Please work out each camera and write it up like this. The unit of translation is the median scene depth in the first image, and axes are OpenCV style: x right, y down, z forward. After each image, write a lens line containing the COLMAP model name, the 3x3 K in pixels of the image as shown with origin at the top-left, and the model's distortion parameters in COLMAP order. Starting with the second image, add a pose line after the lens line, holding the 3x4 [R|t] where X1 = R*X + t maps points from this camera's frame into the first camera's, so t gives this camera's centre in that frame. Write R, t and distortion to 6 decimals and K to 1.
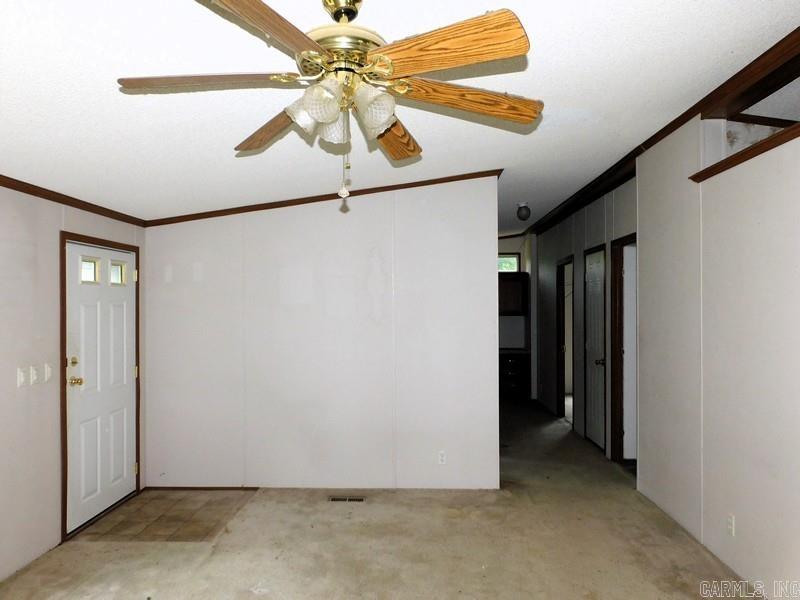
lens RADIAL K [[572.2, 0, 400.0], [0, 572.2, 300.0], [0, 0, 1]] dist [0.001935, -0.001706]
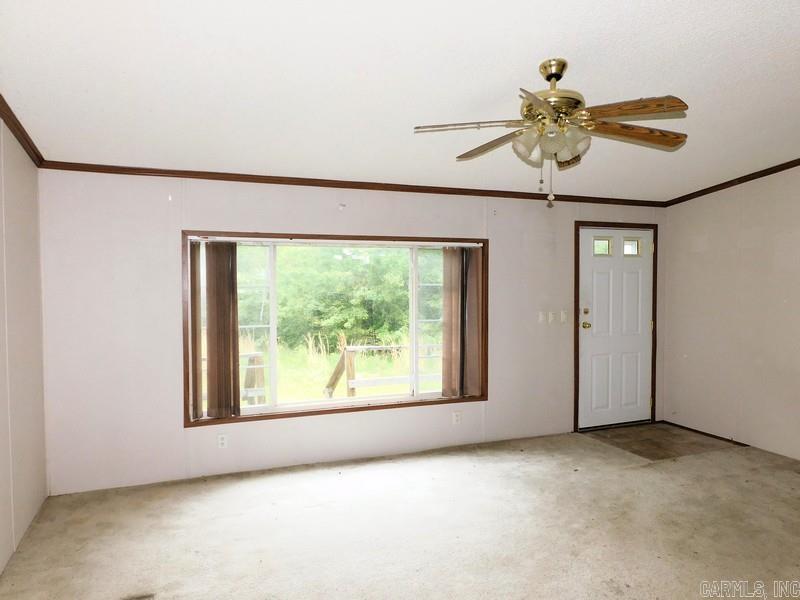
lens RADIAL K [[572.2, 0, 400.0], [0, 572.2, 300.0], [0, 0, 1]] dist [0.001935, -0.001706]
pose [[0.398828, 0.040634, -0.916125, 0.563171], [0.010937, 0.998736, 0.049060, 0.003777], [0.916961, -0.029586, 0.397879, 0.005584]]
